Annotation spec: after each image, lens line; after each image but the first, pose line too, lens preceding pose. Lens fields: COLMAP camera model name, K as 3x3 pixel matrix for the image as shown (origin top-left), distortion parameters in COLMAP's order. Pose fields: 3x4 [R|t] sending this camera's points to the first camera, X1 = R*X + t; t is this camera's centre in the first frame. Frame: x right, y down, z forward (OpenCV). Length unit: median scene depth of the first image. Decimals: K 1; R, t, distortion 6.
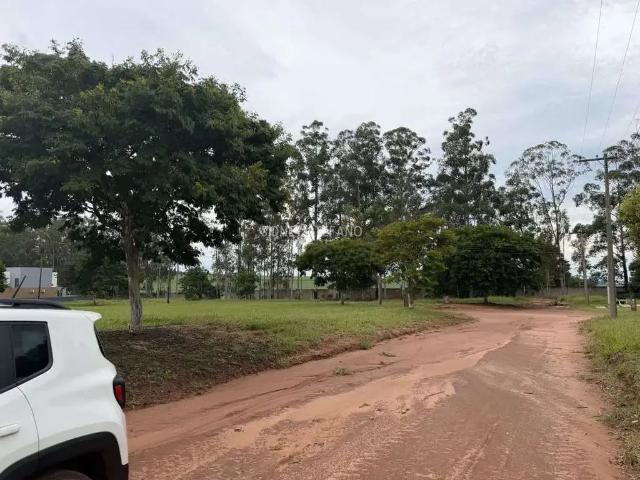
lens RADIAL K [[512.0, 0, 320.0], [0, 512.0, 240.0], [0, 0, 1]] dist [0.004060, 0.000433]
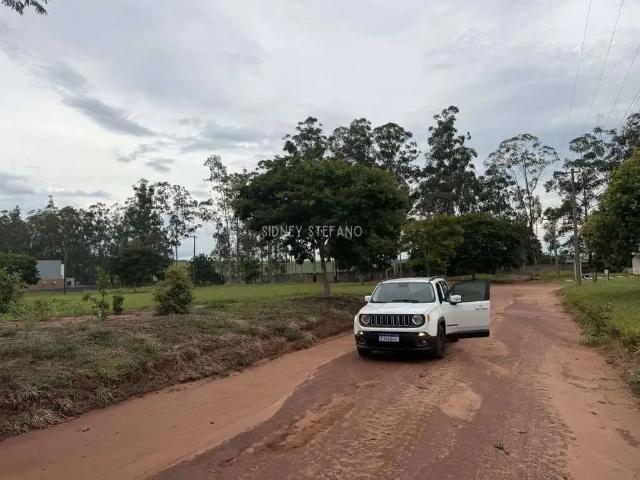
lens RADIAL K [[512.0, 0, 320.0], [0, 512.0, 240.0], [0, 0, 1]] dist [0.004060, 0.000433]
pose [[0.998380, -0.027212, 0.049961, -0.054384], [0.025555, 0.999111, 0.033519, -0.011104], [-0.050829, -0.032188, 0.998189, -0.097665]]
